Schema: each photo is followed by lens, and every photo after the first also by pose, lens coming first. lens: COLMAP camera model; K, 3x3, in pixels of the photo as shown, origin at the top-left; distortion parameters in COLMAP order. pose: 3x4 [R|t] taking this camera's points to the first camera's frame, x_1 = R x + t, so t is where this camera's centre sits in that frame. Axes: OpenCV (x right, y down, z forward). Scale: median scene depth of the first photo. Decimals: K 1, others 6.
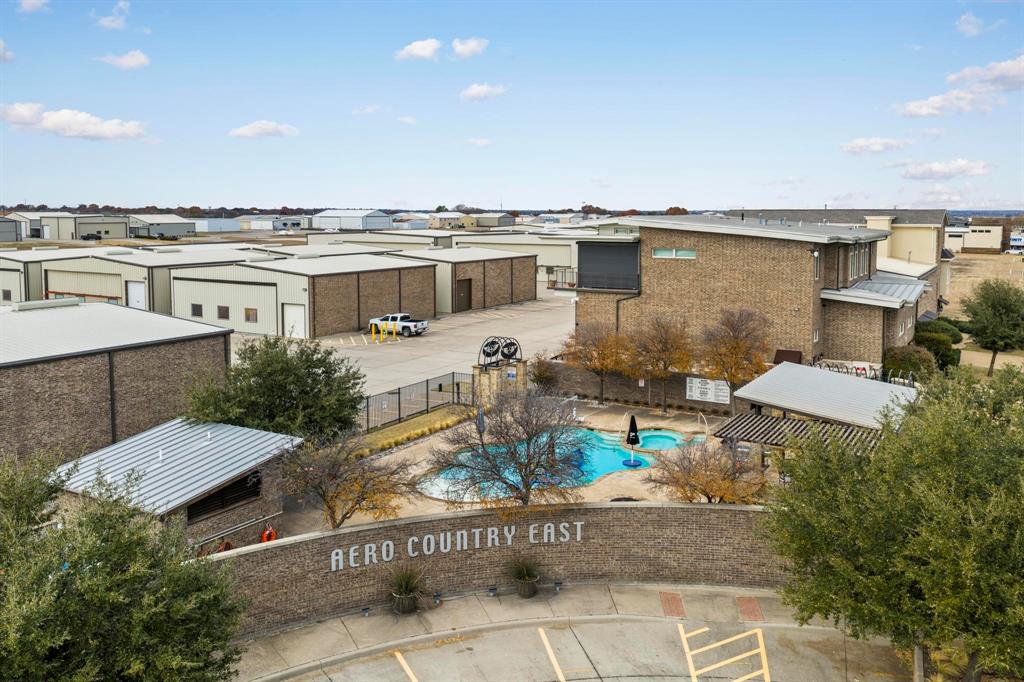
lens RADIAL K [[543.4, 0, 466.6], [0, 543.4, 340.2], [0, 0, 1]] dist [0.013607, -0.007088]
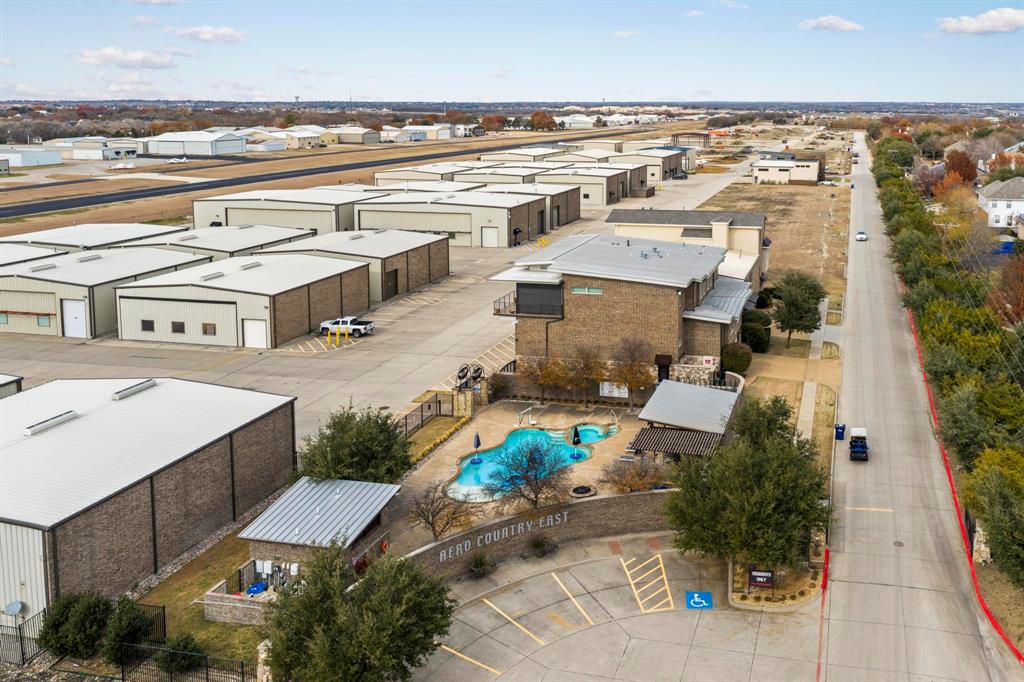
lens RADIAL K [[543.4, 0, 466.6], [0, 543.4, 340.2], [0, 0, 1]] dist [0.013607, -0.007088]
pose [[0.977033, -0.083822, 0.195908, -0.208515], [0.061391, 0.991126, 0.117899, -0.229930], [-0.204052, -0.103164, 0.973509, -0.308764]]
